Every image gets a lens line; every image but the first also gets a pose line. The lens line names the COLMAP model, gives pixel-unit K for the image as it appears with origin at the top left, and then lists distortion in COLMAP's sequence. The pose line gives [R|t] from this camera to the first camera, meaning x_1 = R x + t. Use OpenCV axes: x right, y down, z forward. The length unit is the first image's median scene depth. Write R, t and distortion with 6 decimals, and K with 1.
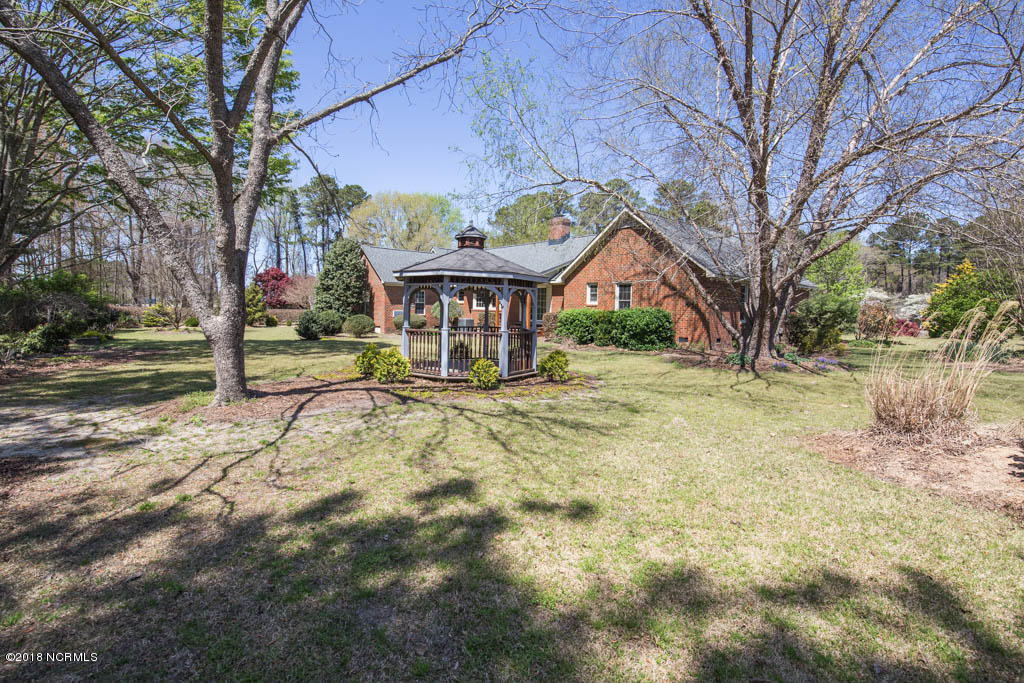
lens RADIAL K [[453.5, 0, 515.9], [0, 453.5, 337.1], [0, 0, 1]] dist [-0.014148, -0.000638]
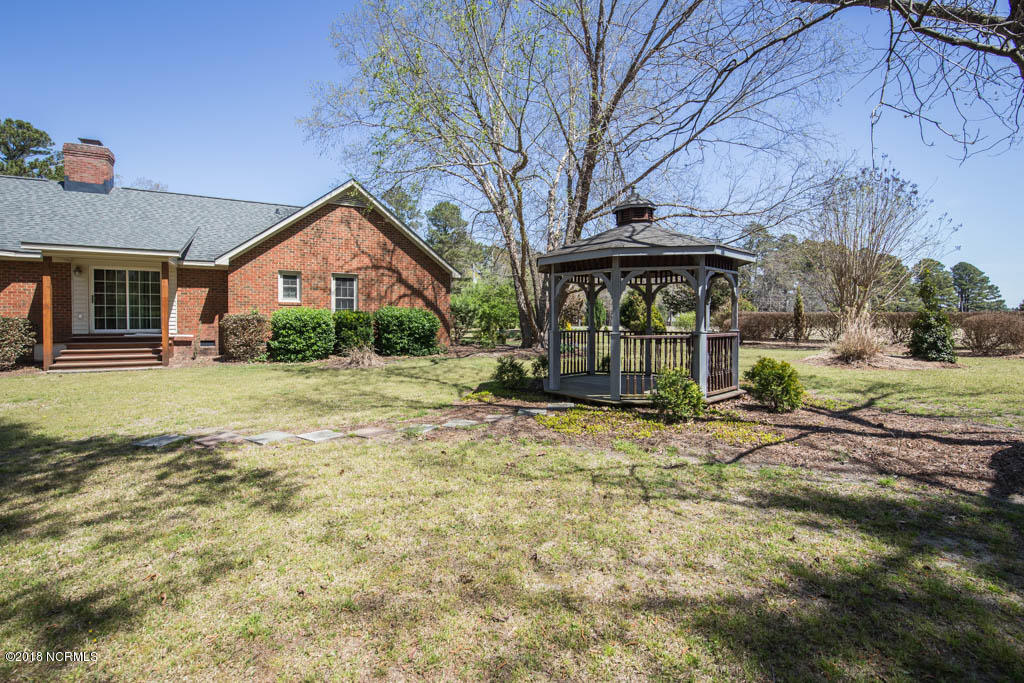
lens RADIAL K [[453.5, 0, 515.9], [0, 453.5, 337.1], [0, 0, 1]] dist [-0.014148, -0.000638]
pose [[0.233597, -0.060237, 0.970466, -0.430255], [0.063653, 0.996886, 0.046555, -0.028864], [-0.970248, 0.050898, 0.236703, 0.501086]]
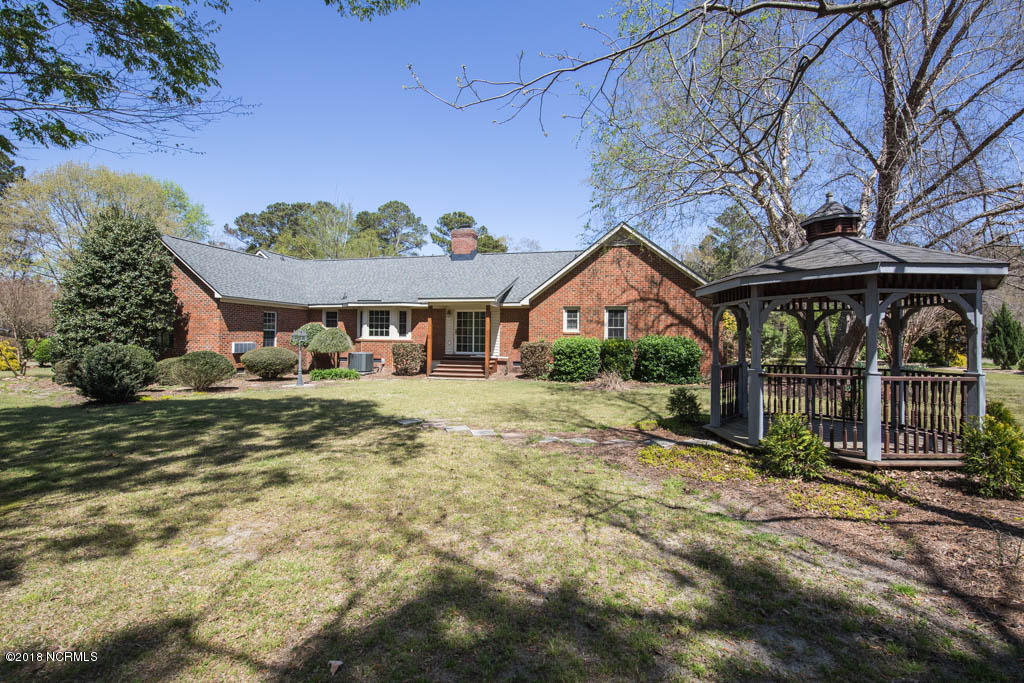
lens RADIAL K [[453.5, 0, 515.9], [0, 453.5, 337.1], [0, 0, 1]] dist [-0.014148, -0.000638]
pose [[0.828048, -0.005427, 0.560631, -0.391739], [0.041003, 0.997862, -0.050902, -0.024611], [-0.559155, 0.065137, 0.826500, 0.361361]]
